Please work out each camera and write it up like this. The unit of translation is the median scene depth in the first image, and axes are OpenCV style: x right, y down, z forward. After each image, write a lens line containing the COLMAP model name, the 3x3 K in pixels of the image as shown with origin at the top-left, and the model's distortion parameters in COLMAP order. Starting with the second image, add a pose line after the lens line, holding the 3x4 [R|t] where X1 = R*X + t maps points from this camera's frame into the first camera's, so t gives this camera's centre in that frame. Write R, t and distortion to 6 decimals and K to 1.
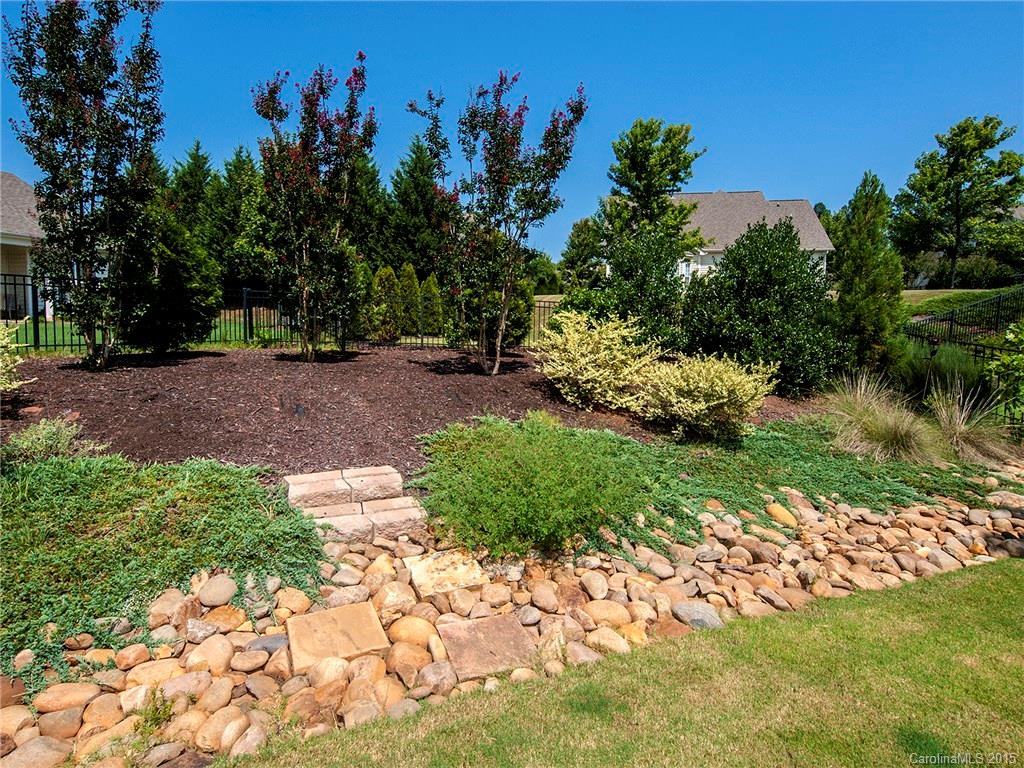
lens RADIAL K [[530.6, 0, 510.9], [0, 530.6, 383.0], [0, 0, 1]] dist [0.001709, 0.000047]
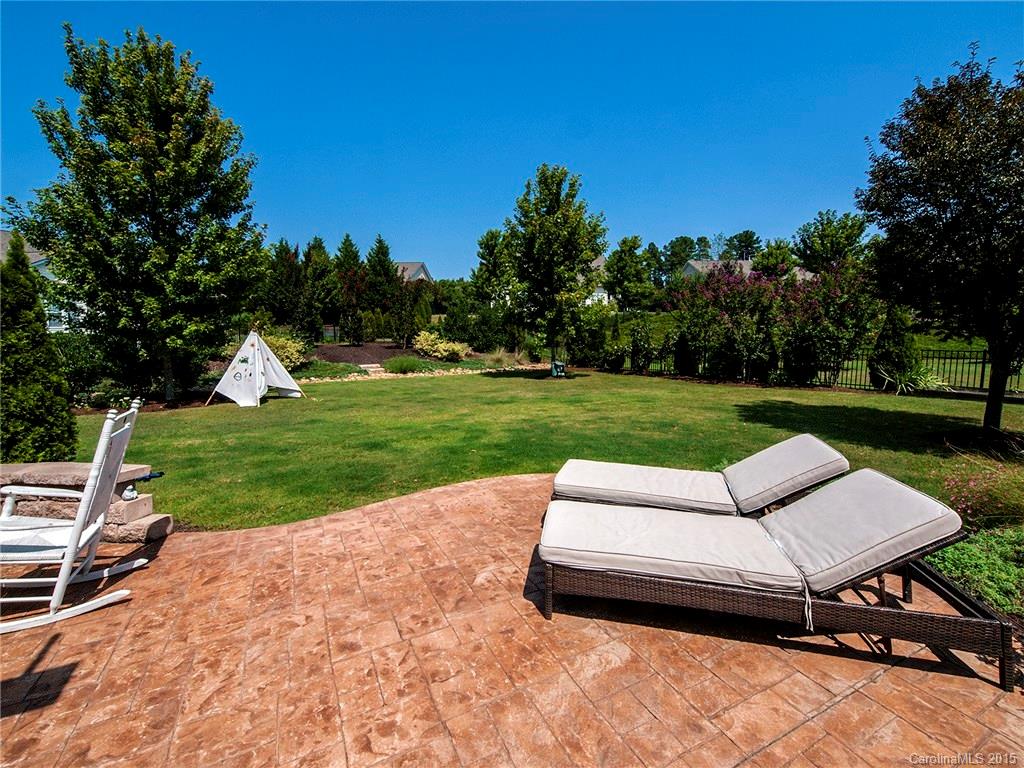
lens RADIAL K [[417.0, 0, 514.4], [0, 417.0, 377.1], [0, 0, 1]] dist [0.014095, -0.002291]
pose [[0.991832, -0.037872, 0.121798, 0.181239], [0.035755, 0.999170, 0.019525, 0.073813], [-0.122436, -0.015011, 0.992363, -0.974958]]
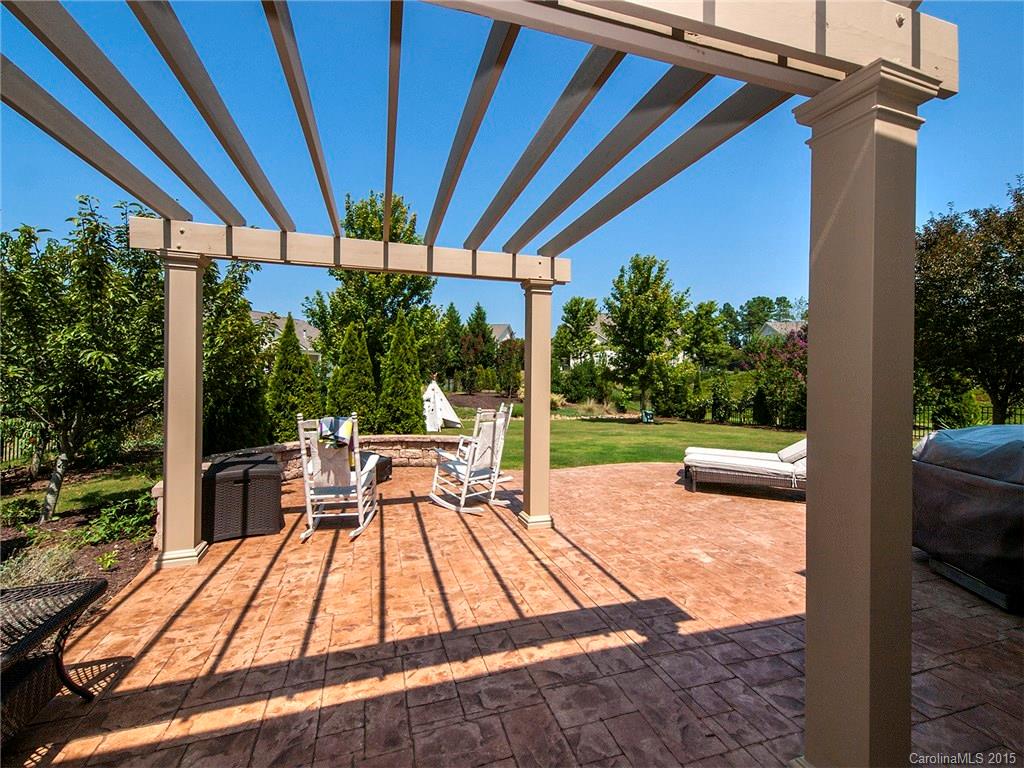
lens RADIAL K [[417.0, 0, 509.4], [0, 417.0, 383.9], [0, 0, 1]] dist [0.014095, -0.002291]
pose [[0.999163, -0.003415, -0.040758, 0.050864], [-0.000736, 0.994846, -0.101398, 0.108422], [0.040894, 0.101343, 0.994011, -1.232632]]
